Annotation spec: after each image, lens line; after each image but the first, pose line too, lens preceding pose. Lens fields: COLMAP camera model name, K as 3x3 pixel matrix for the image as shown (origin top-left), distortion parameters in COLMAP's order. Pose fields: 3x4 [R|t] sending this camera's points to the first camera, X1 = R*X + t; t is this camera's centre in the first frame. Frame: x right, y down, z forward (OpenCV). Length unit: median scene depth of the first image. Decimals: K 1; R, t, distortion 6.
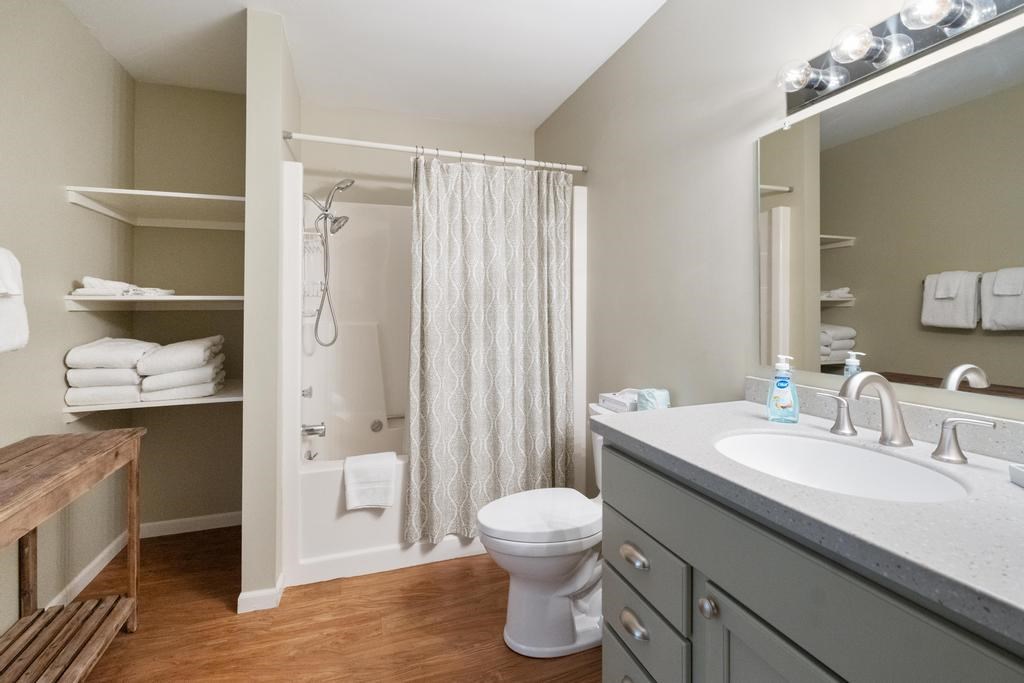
lens RADIAL K [[461.2, 0, 511.8], [0, 461.2, 297.6], [0, 0, 1]] dist [0.000873, 0.000074]
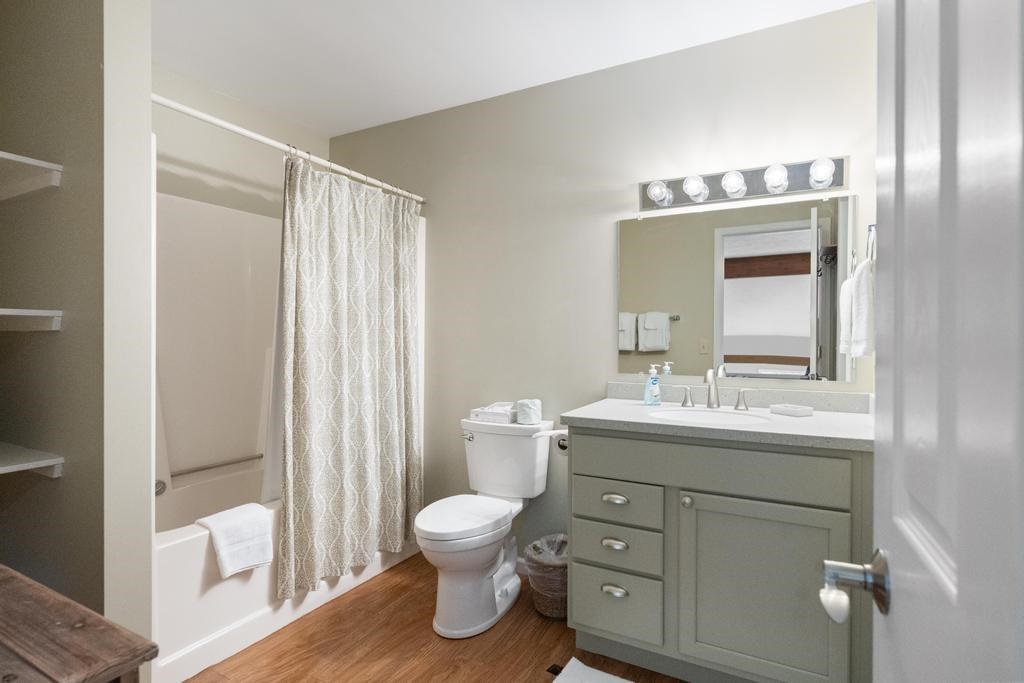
lens RADIAL K [[520.6, 0, 511.4], [0, 520.6, 328.8], [0, 0, 1]] dist [-0.000883, 0.000802]
pose [[0.741680, 0.018912, 0.670487, -0.568416], [-0.025187, 0.999683, -0.000336, 0.007334], [-0.670281, -0.016638, 0.741921, -0.012228]]
